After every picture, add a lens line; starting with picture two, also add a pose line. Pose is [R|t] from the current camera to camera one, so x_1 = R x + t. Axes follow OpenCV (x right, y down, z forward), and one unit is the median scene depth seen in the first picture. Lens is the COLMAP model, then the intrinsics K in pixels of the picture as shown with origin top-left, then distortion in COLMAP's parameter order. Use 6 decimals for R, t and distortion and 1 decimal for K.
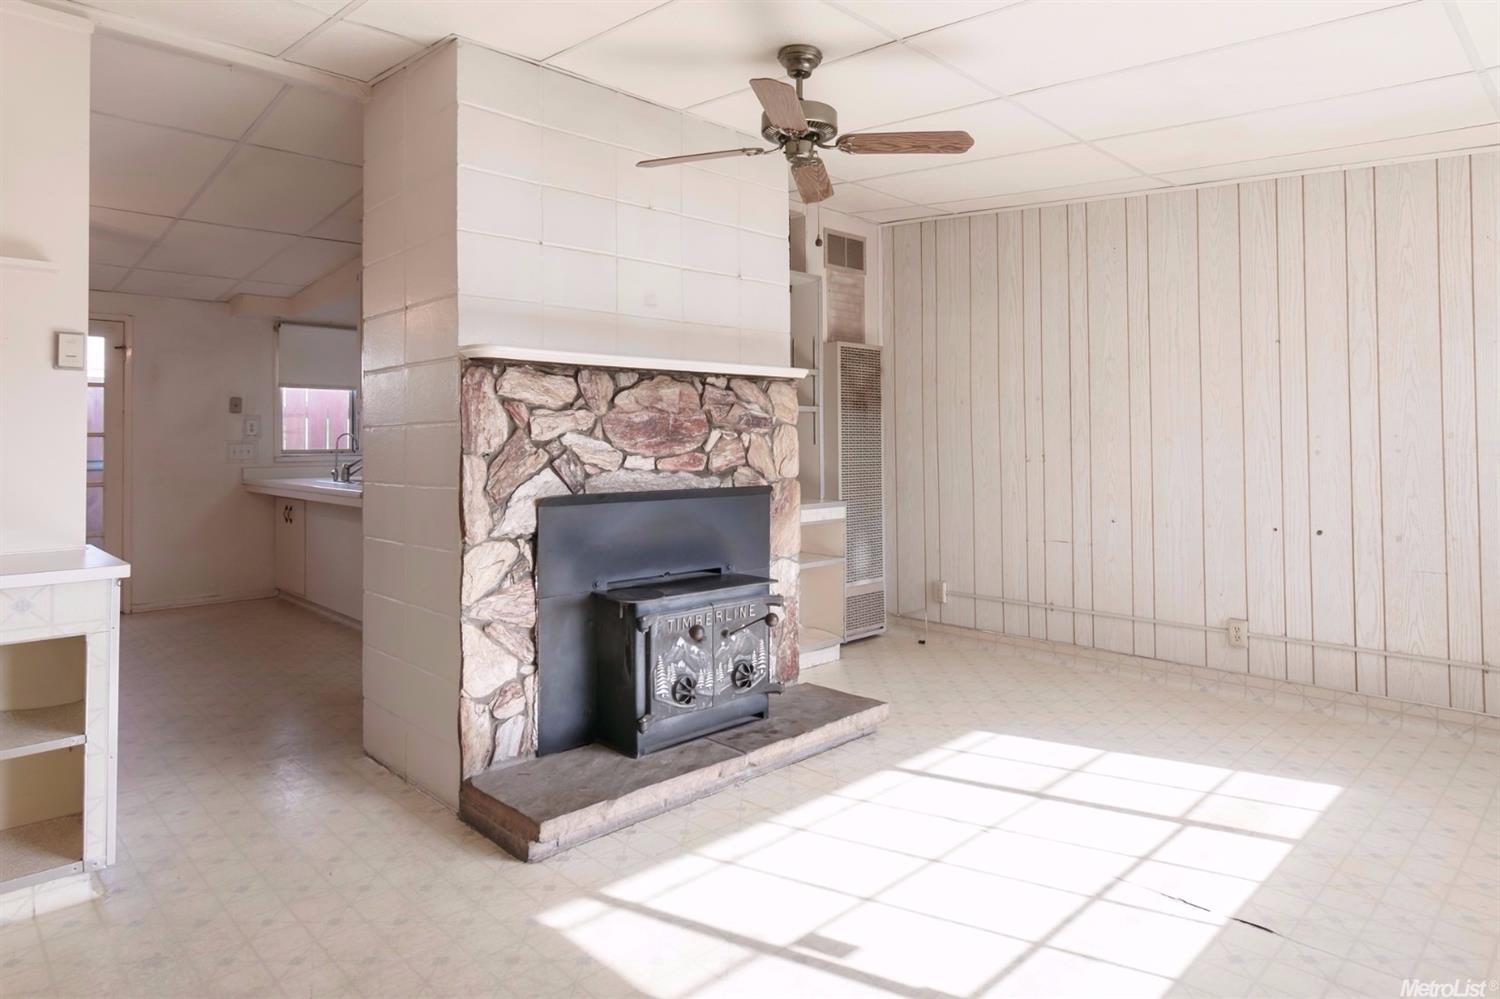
lens RADIAL K [[818.7, 0, 759.7], [0, 818.7, 430.5], [0, 0, 1]] dist [0.002566, -0.001945]
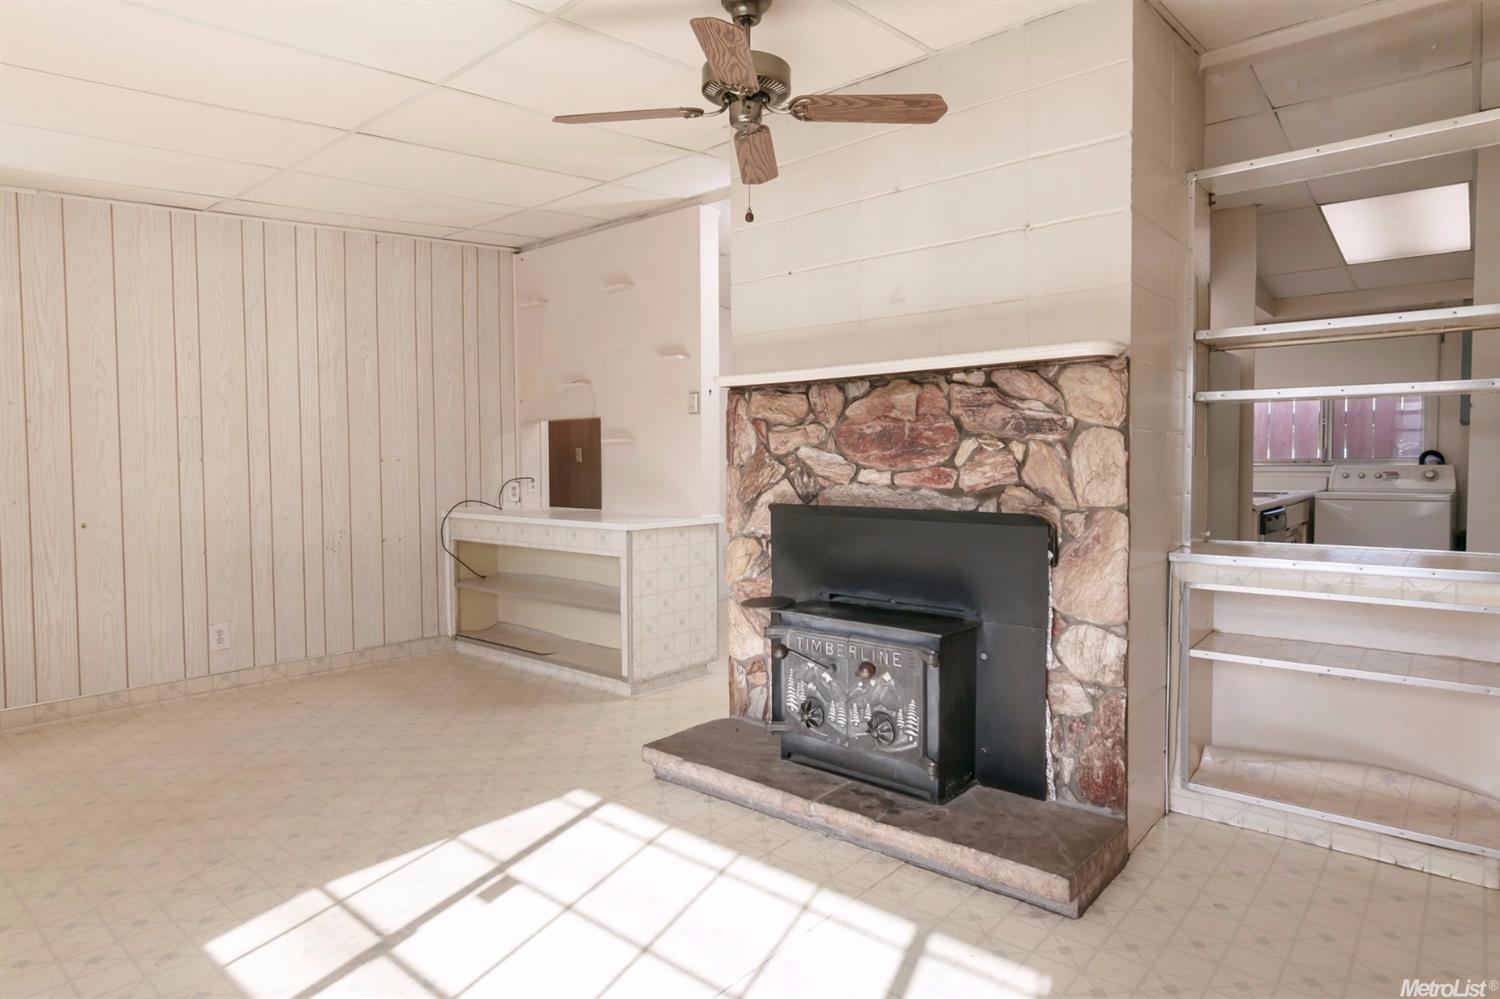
lens RADIAL K [[818.7, 0, 751.7], [0, 818.7, 496.0], [0, 0, 1]] dist [0.002566, -0.001945]
pose [[0.142809, 0.047744, -0.988598, 0.790848], [0.019031, 0.998519, 0.050973, 0.011355], [0.989567, -0.026094, 0.141689, 0.757982]]
